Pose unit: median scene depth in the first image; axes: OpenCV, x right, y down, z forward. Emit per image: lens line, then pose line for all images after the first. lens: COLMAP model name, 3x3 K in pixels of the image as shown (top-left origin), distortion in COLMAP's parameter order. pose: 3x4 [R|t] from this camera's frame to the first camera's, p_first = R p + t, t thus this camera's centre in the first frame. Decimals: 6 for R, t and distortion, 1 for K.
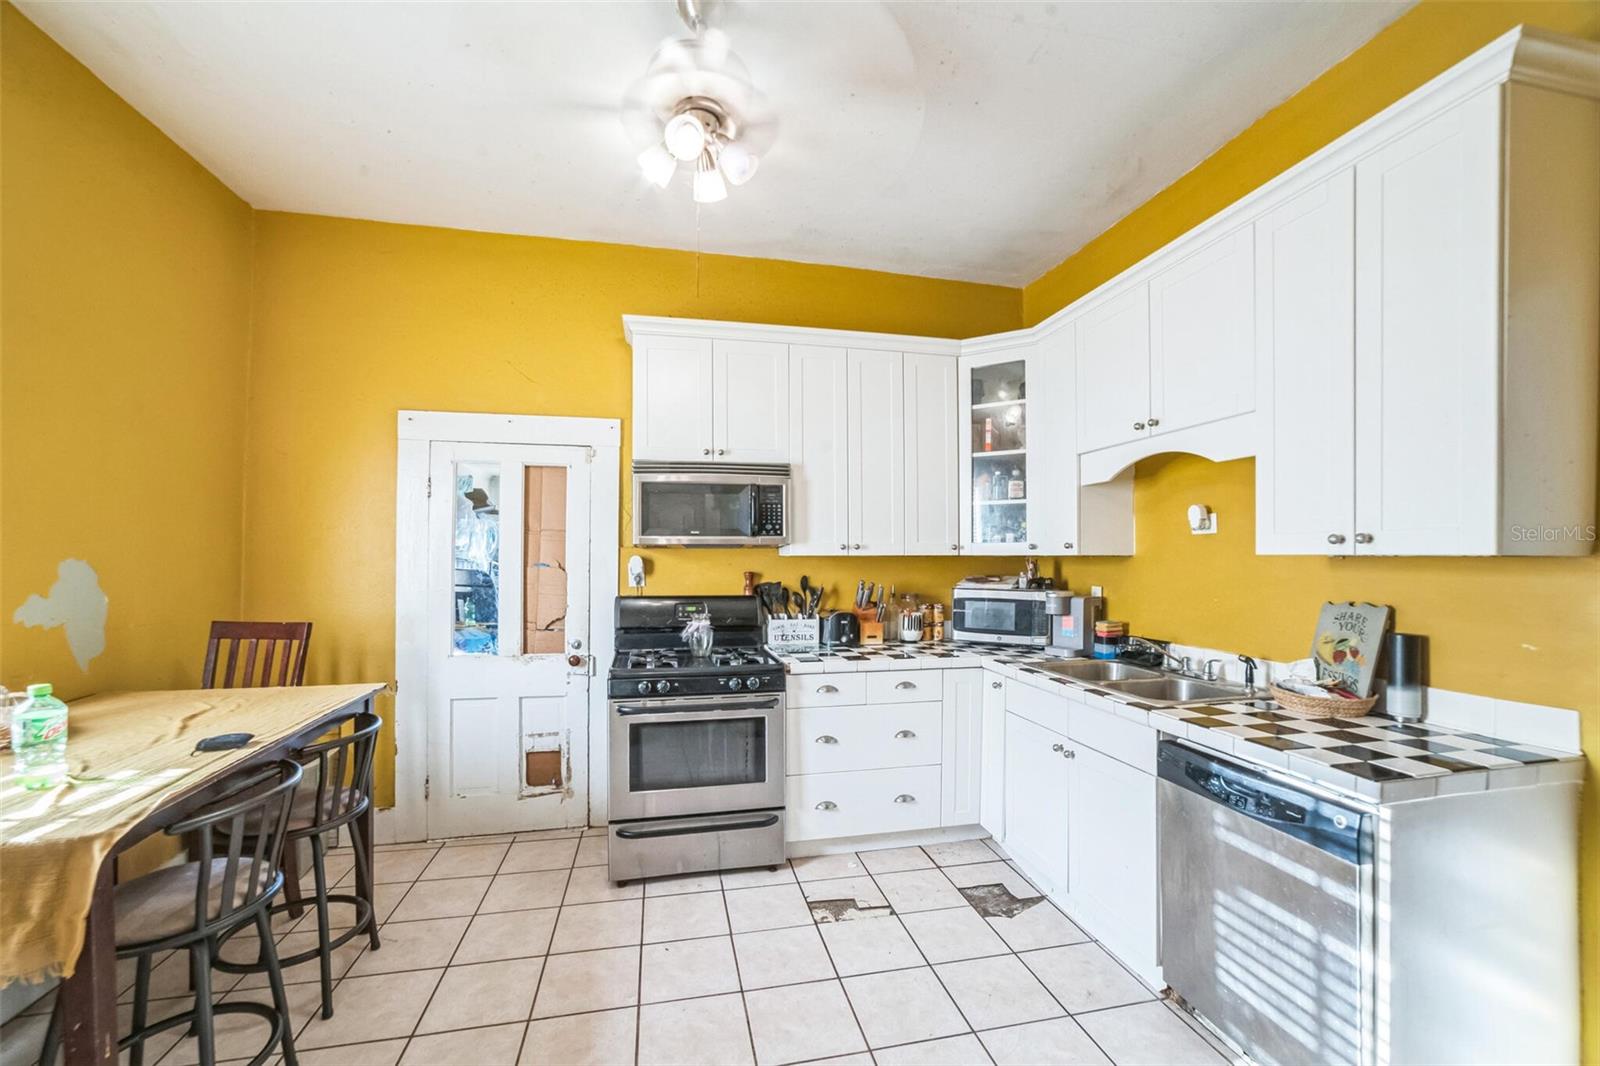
lens RADIAL K [[648.0, 0, 807.5], [0, 648.0, 560.5], [0, 0, 1]] dist [-0.046348, 0.012267]
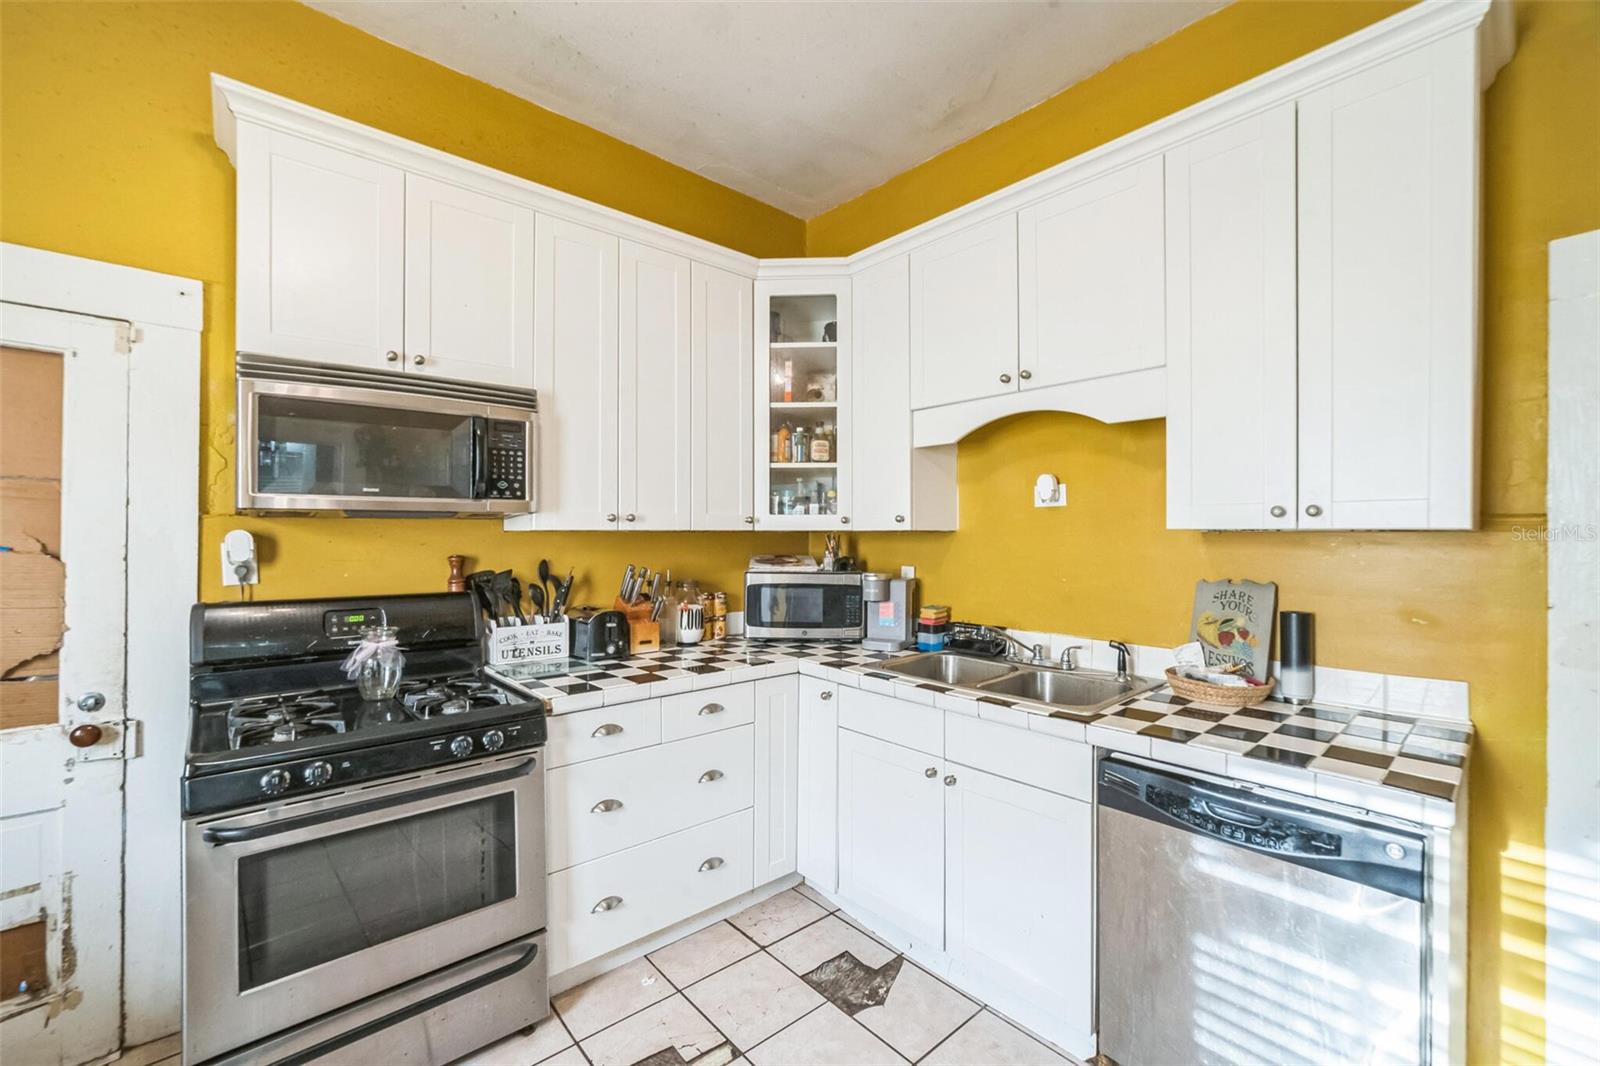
lens RADIAL K [[658.5, 0, 802.6], [0, 658.5, 536.0], [0, 0, 1]] dist [-0.040348, 0.012257]
pose [[0.877382, -0.001103, 0.479791, -0.109640], [0.002528, 0.999994, -0.002324, 0.000677], [-0.479785, 0.003252, 0.877380, 0.293580]]
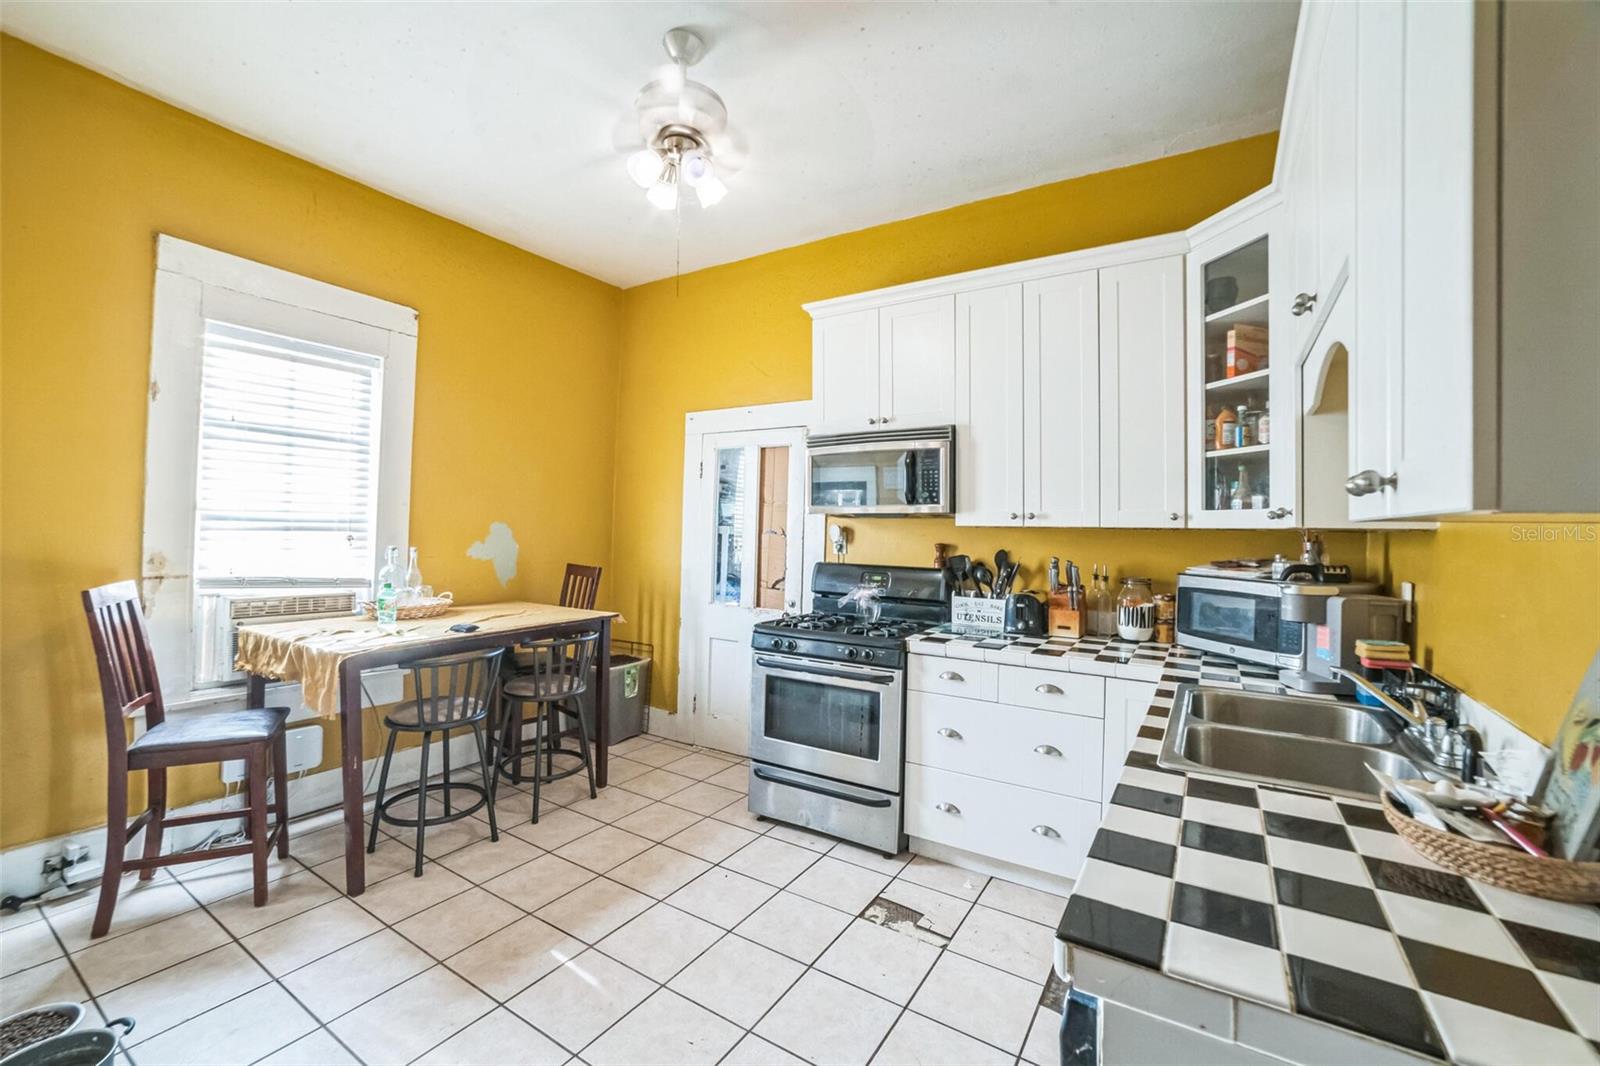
lens RADIAL K [[666.9, 0, 794.0], [0, 666.9, 523.7], [0, 0, 1]] dist [-0.040656, 0.000017]
pose [[0.700085, 0.006072, -0.714033, 0.498055], [-0.019476, 0.999754, -0.010594, 0.003886], [0.713793, 0.021323, 0.700032, 0.194411]]
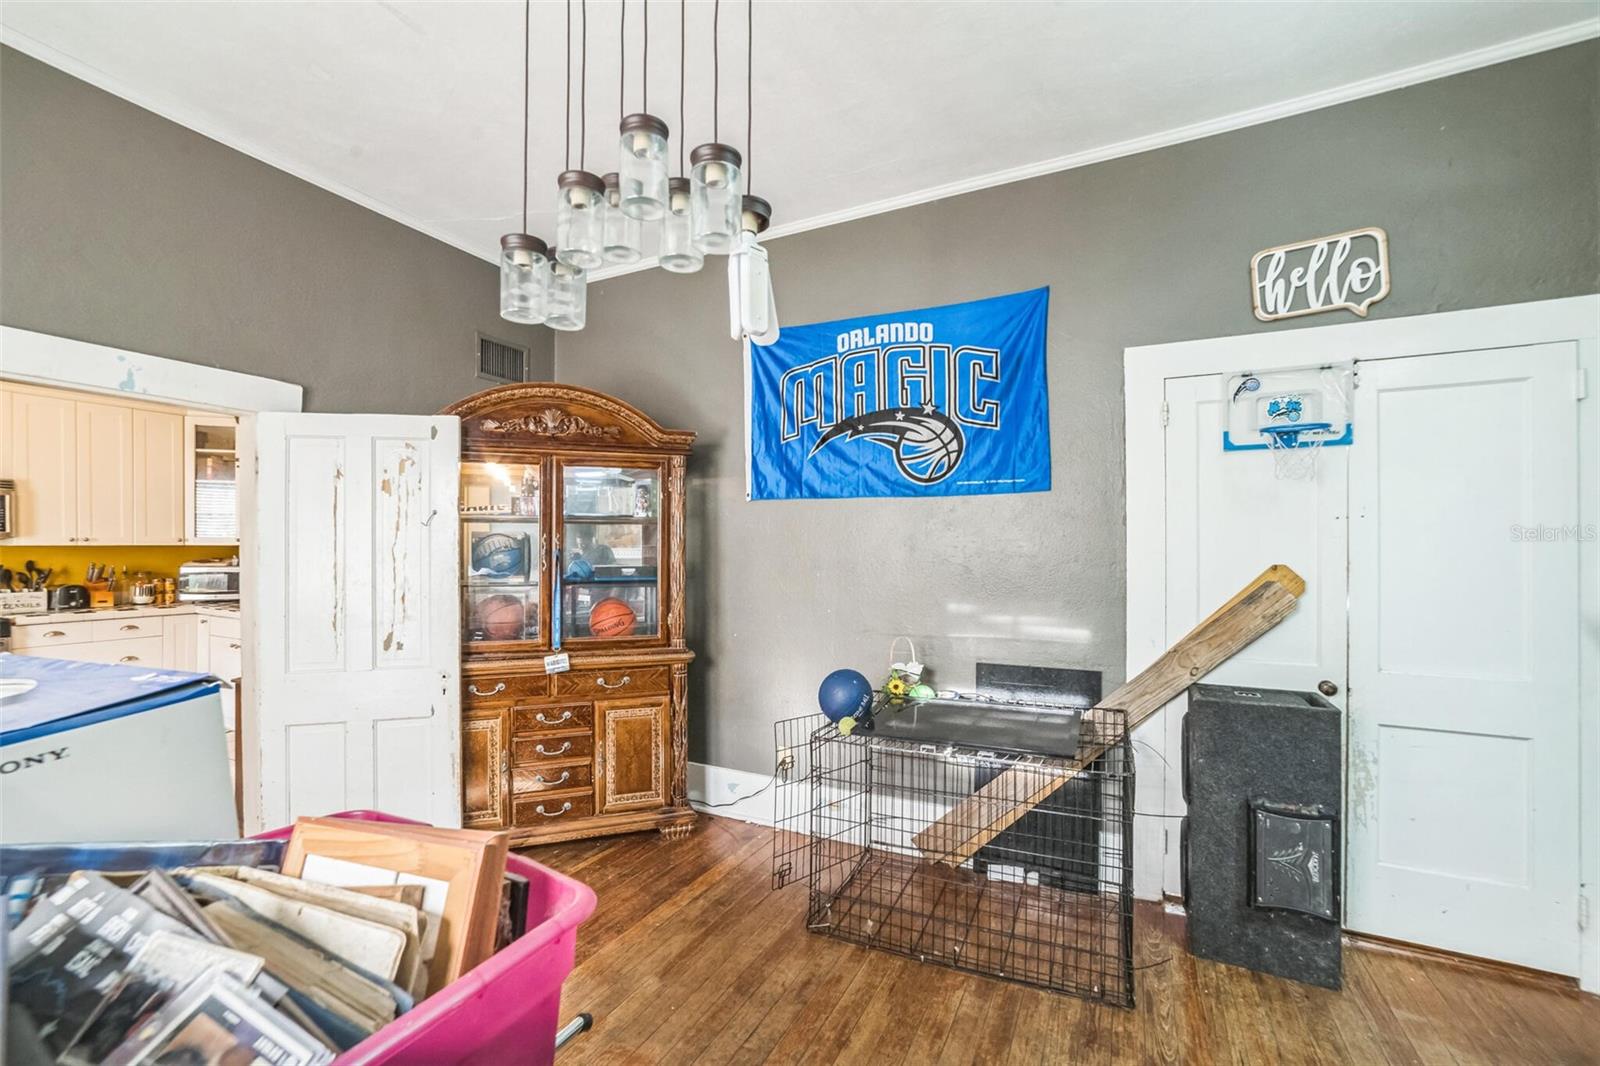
lens RADIAL K [[644.8, 0, 804.8], [0, 644.8, 541.5], [0, 0, 1]] dist [-0.039016, 0.010315]
pose [[0.624876, 0.000351, 0.780724, -0.008306], [0.010178, 0.999911, -0.008596, 0.012952], [-0.780658, 0.013317, 0.624817, -1.212063]]
